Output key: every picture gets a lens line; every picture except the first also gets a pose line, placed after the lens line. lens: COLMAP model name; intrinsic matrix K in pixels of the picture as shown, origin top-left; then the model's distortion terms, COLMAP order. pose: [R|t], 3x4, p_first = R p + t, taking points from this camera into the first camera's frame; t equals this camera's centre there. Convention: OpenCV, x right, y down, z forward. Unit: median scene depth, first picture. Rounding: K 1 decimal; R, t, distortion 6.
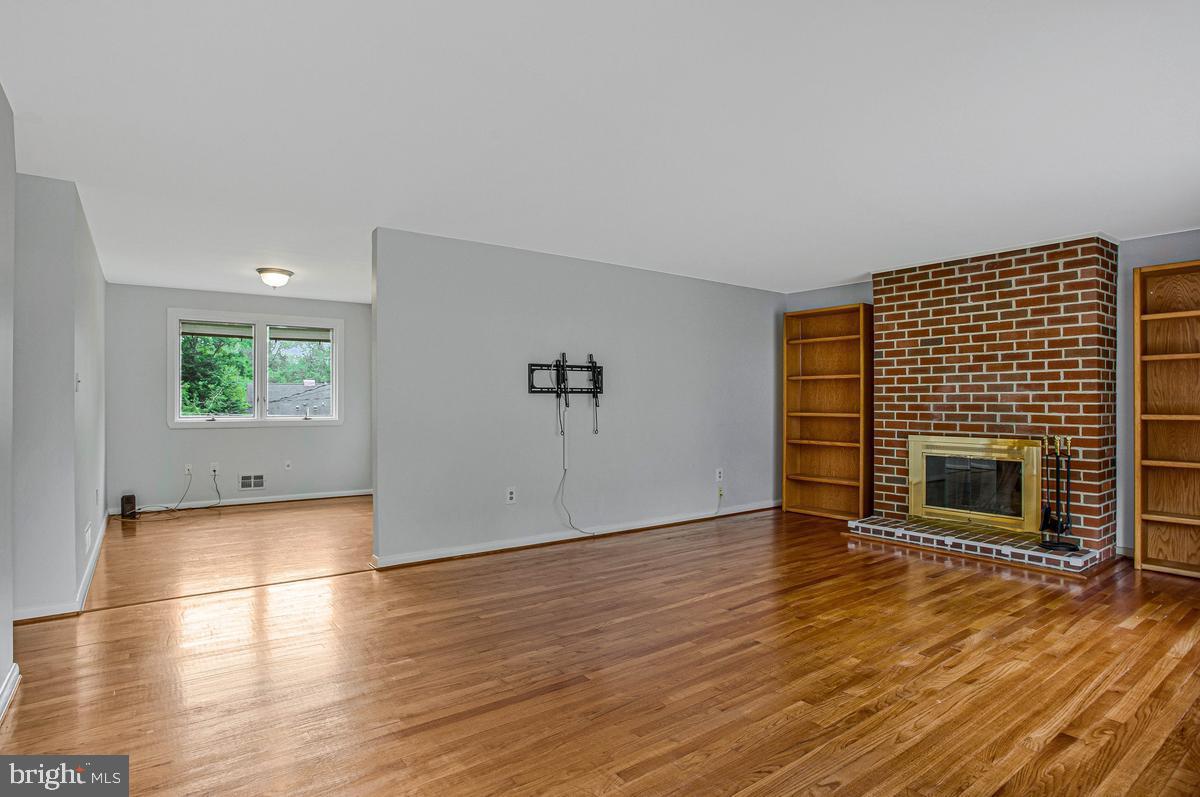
lens RADIAL K [[633.3, 0, 594.4], [0, 633.3, 403.1], [0, 0, 1]] dist [-0.042558, 0.002359]
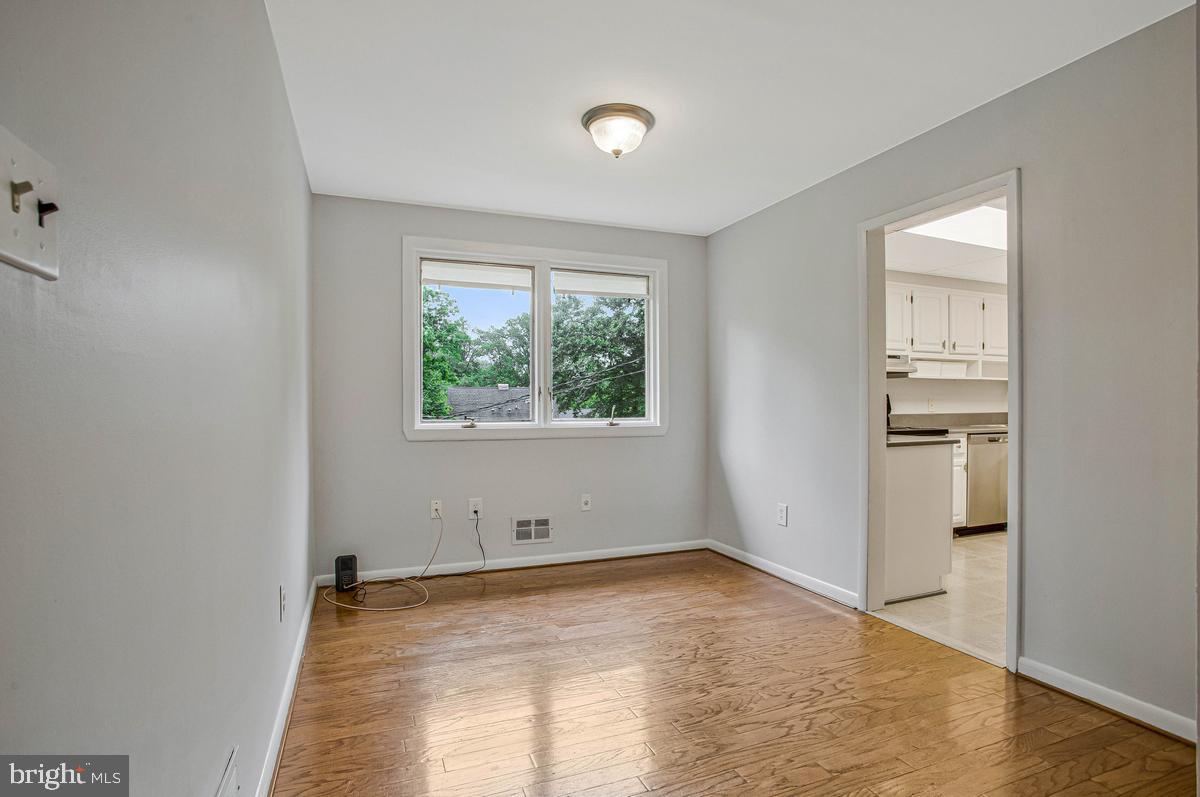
lens RADIAL K [[610.2, 0, 604.5], [0, 610.2, 410.0], [0, 0, 1]] dist [-0.038929, 0.006497]
pose [[0.970463, -0.003088, -0.241232, -0.354135], [0.004618, 0.999973, 0.005779, 0.008968], [0.241208, -0.006722, 0.970450, 0.472052]]
